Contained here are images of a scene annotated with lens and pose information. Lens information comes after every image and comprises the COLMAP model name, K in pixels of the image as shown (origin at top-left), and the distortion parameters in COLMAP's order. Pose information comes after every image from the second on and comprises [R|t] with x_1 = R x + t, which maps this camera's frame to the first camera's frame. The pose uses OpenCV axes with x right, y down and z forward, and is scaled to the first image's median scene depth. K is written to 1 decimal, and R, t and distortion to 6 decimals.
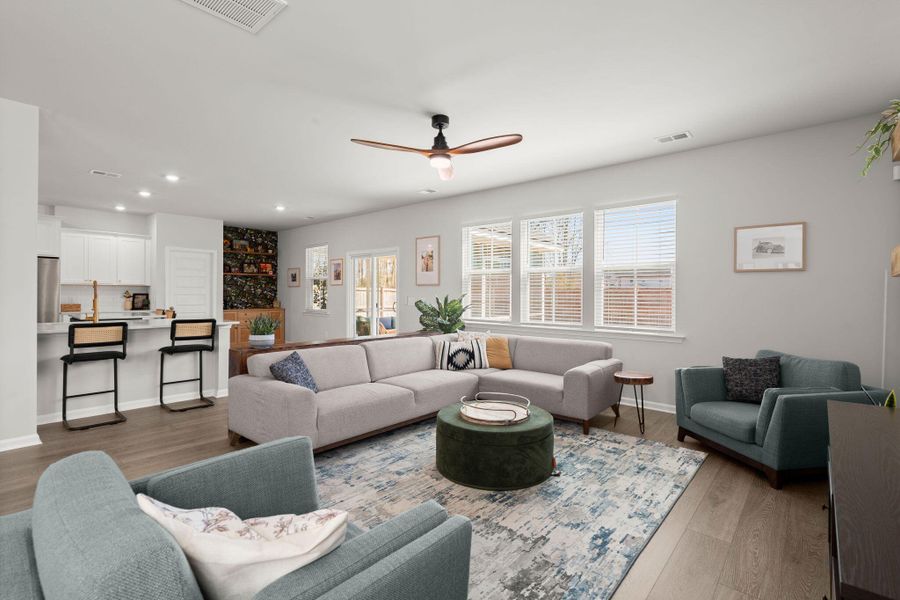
lens RADIAL K [[409.4, 0, 456.7], [0, 409.4, 301.3], [0, 0, 1]] dist [-0.005092, 0.001478]
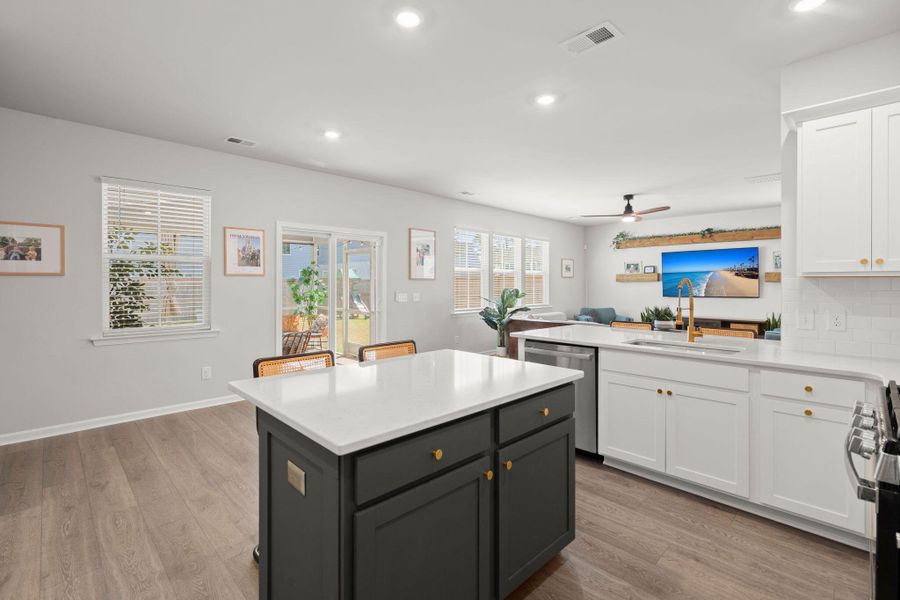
lens RADIAL K [[422.3, 0, 444.0], [0, 422.3, 281.1], [0, 0, 1]] dist [-0.007290, 0.003386]
pose [[0.074982, 0.000268, 0.997185, -1.043705], [0.016666, 0.999860, -0.001522, -0.033347], [-0.997046, 0.016733, 0.074967, 0.867966]]
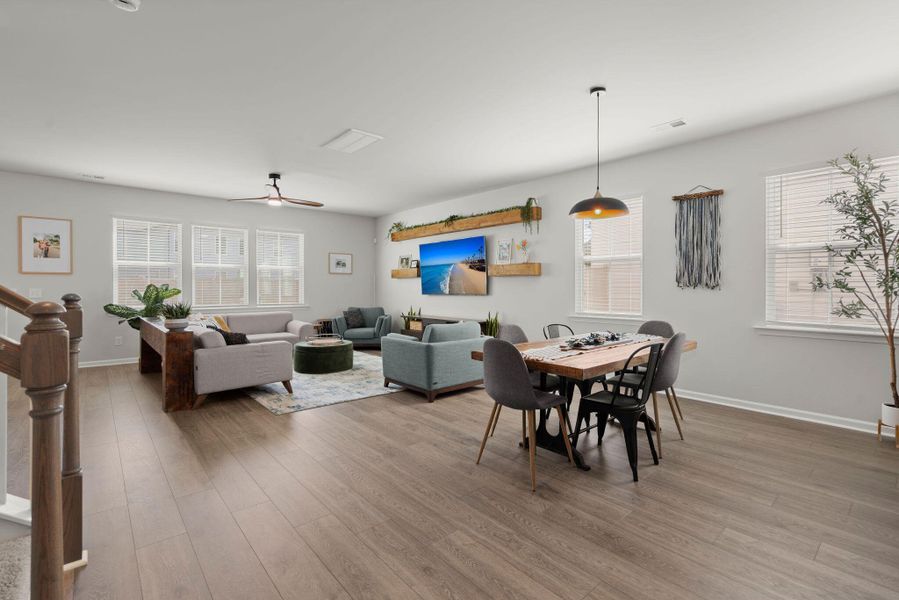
lens RADIAL K [[421.8, 0, 451.4], [0, 421.8, 290.5], [0, 0, 1]] dist [-0.007290, 0.003386]
pose [[0.141128, -0.014629, 0.989883, -0.818209], [0.019395, 0.999740, 0.012009, 0.001757], [-0.989801, 0.017504, 0.141375, 0.034567]]
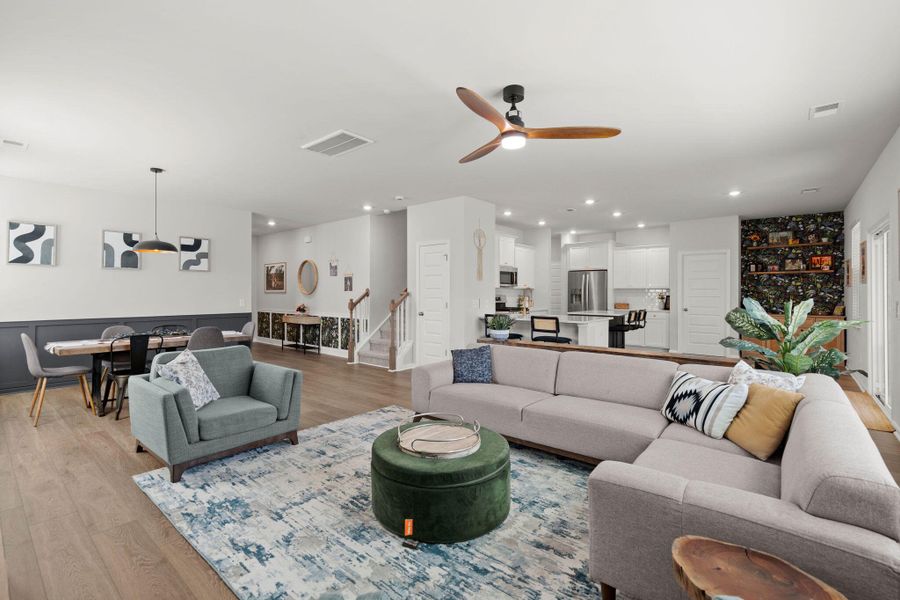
lens RADIAL K [[409.4, 0, 448.9], [0, 409.4, 287.6], [0, 0, 1]] dist [-0.005092, 0.001478]
pose [[0.020103, -0.018459, -0.999628, 0.407134], [-0.018770, 0.999646, -0.018836, -0.010000], [0.999622, 0.019141, 0.019749, 0.432985]]
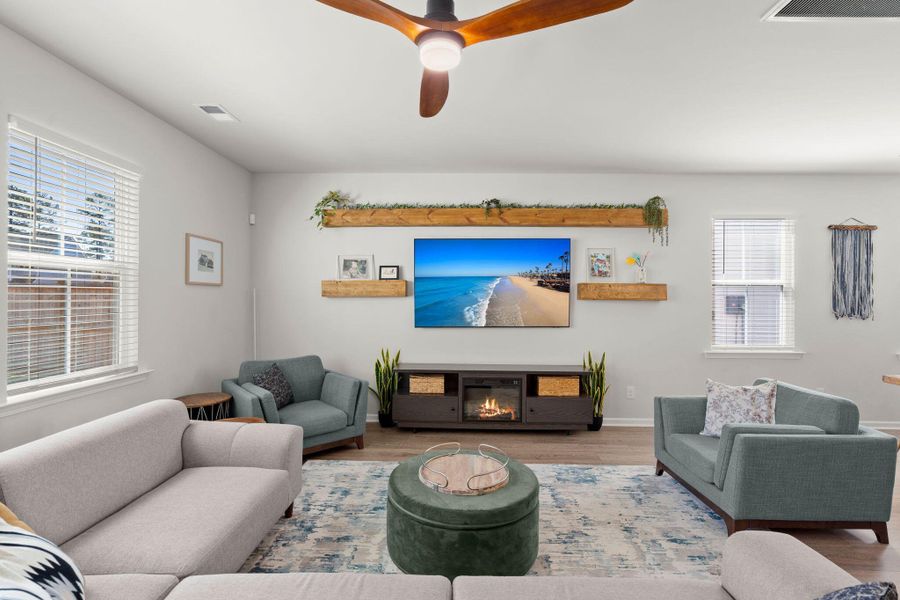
lens RADIAL K [[422.3, 0, 449.7], [0, 422.3, 297.9], [0, 0, 1]] dist [-0.007290, 0.003386]
pose [[-0.637588, -0.011112, 0.770297, -0.218956], [0.002644, 0.999859, 0.016612, -0.032051], [-0.770373, 0.012628, -0.637468, 0.663640]]
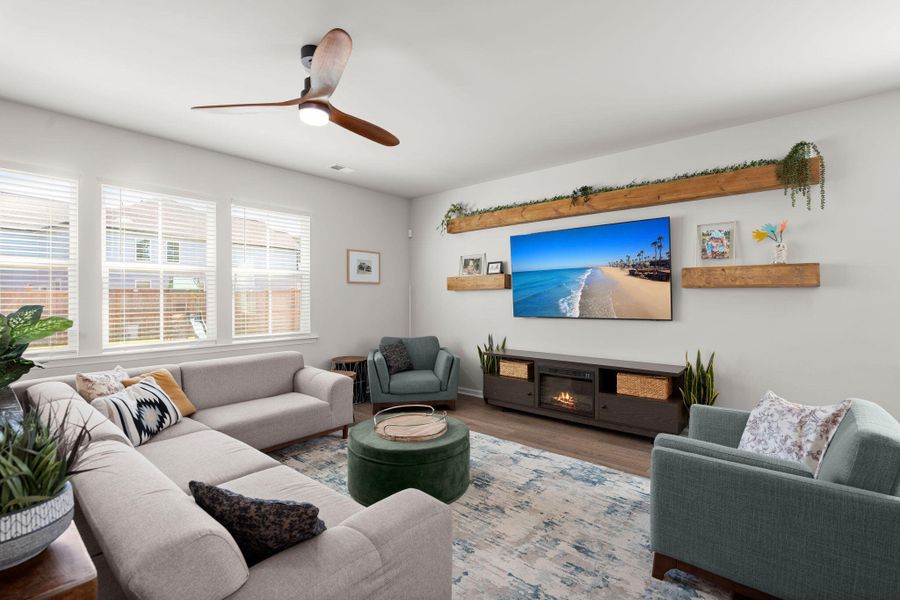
lens RADIAL K [[409.4, 0, 447.4], [0, 409.4, 296.1], [0, 0, 1]] dist [-0.005092, 0.001478]
pose [[-0.000909, -0.005294, 0.999986, -0.375729], [0.020735, 0.999771, 0.005312, -0.016610], [-0.999785, 0.020739, -0.000799, 0.395153]]
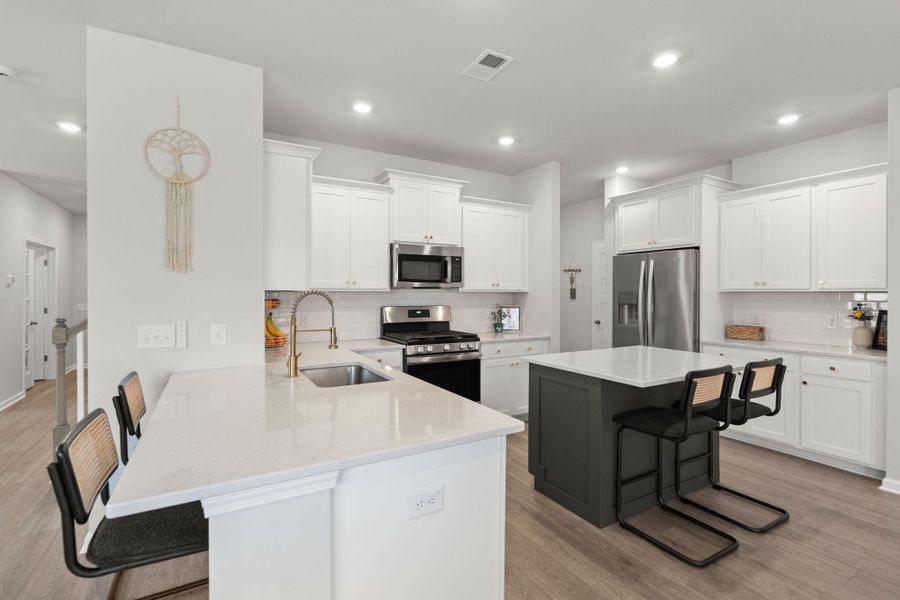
lens RADIAL K [[422.3, 0, 453.0], [0, 422.3, 290.6], [0, 0, 1]] dist [-0.007290, 0.003386]
pose [[-0.314464, -0.012924, -0.949181, -0.292235], [-0.020327, 0.999770, -0.006879, -0.032941], [0.949052, 0.017131, -0.314654, 0.854141]]
